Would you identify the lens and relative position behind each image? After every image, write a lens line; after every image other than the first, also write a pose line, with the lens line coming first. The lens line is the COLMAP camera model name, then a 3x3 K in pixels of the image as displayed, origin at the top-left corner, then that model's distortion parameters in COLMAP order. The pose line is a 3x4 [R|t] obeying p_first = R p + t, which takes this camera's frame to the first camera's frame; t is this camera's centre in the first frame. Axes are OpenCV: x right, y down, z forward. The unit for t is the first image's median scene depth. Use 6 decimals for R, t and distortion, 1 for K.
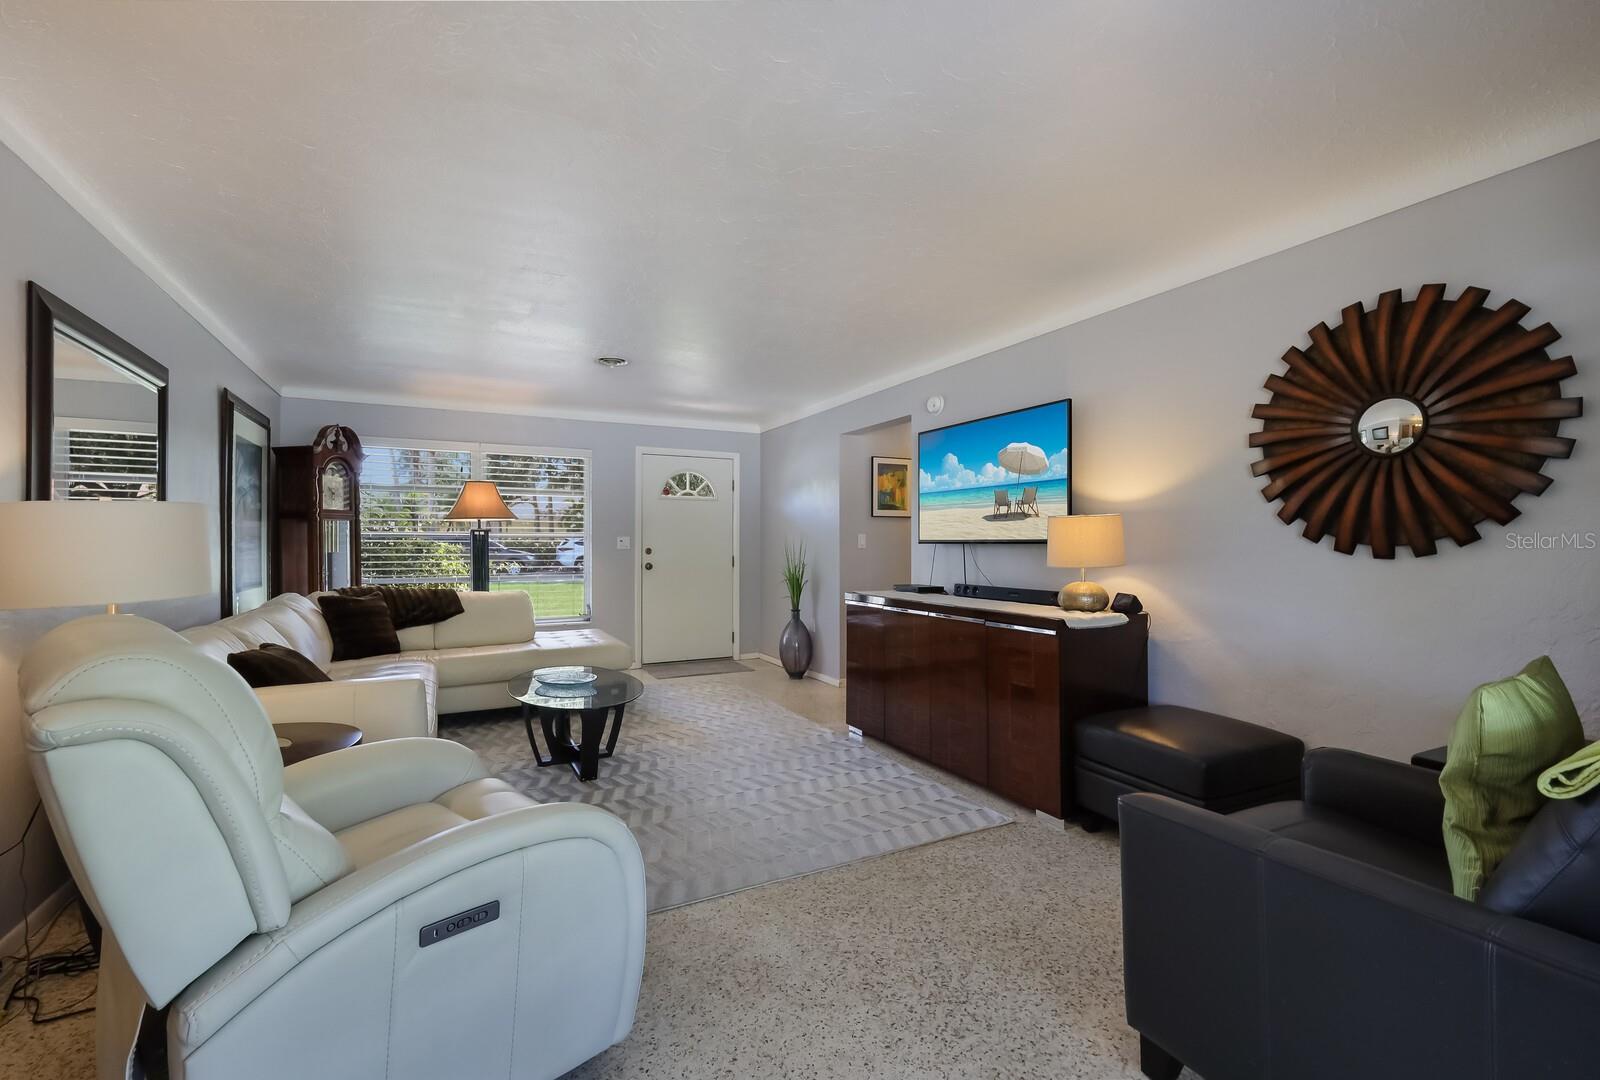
lens RADIAL K [[706.6, 0, 791.2], [0, 706.6, 538.4], [0, 0, 1]] dist [0.011825, 0.000484]
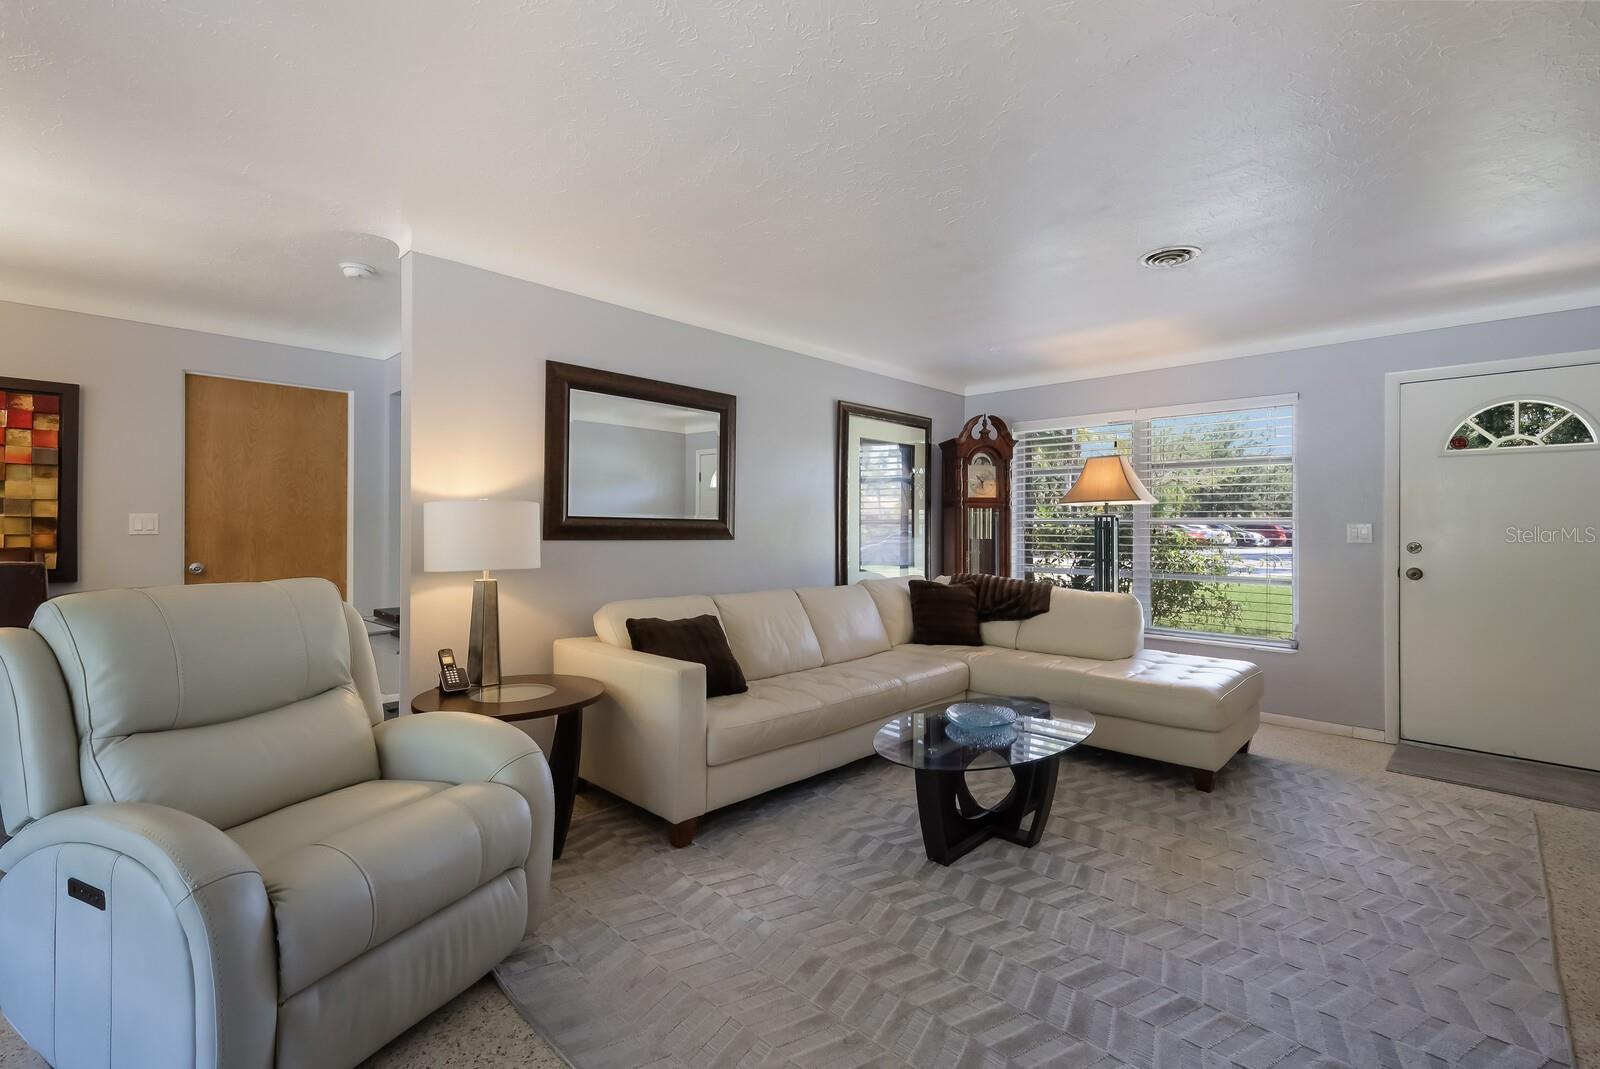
lens RADIAL K [[702.6, 0, 806.9], [0, 702.6, 521.3], [0, 0, 1]] dist [0.013709, -0.000832]
pose [[0.338769, -0.002581, -0.940866, 0.349244], [-0.000102, 0.999996, -0.002780, -0.004848], [0.940870, 0.001038, 0.338767, 0.636668]]
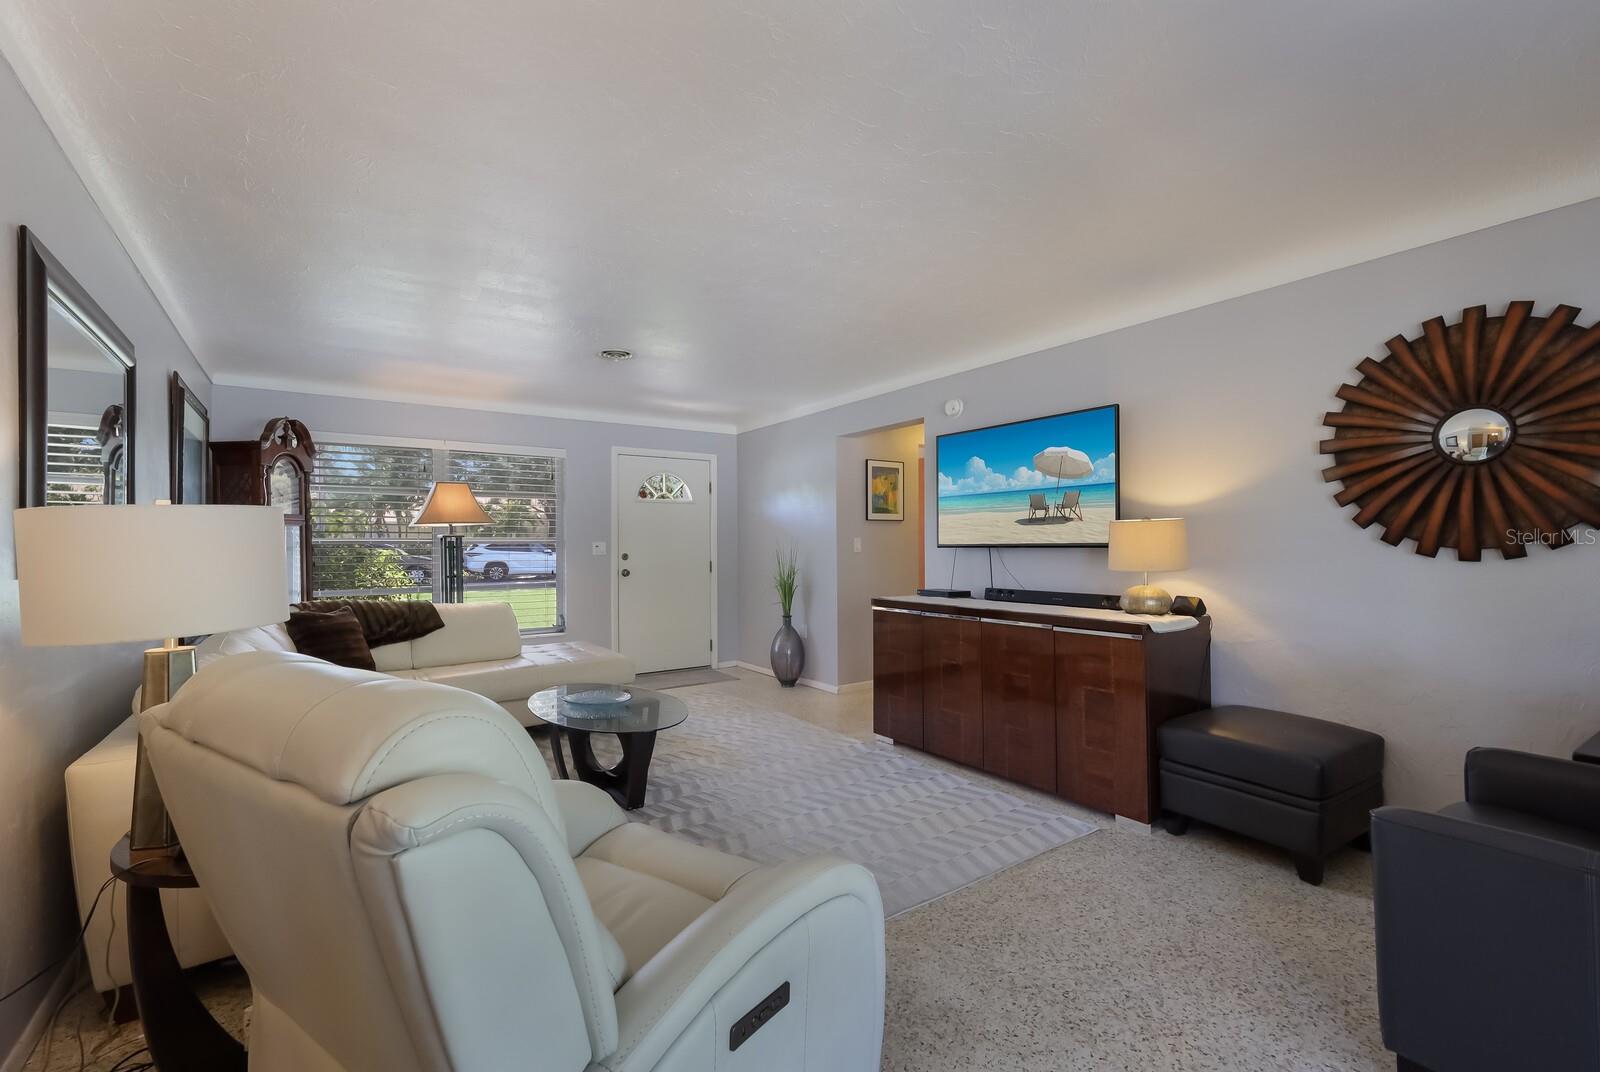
lens RADIAL K [[702.6, 0, 791.3], [0, 702.6, 540.0], [0, 0, 1]] dist [0.013709, -0.000832]
pose [[0.990847, -0.005294, 0.134889, -0.208623], [0.005498, 0.999984, -0.001142, -0.004924], [-0.134881, 0.001873, 0.990860, 0.068014]]
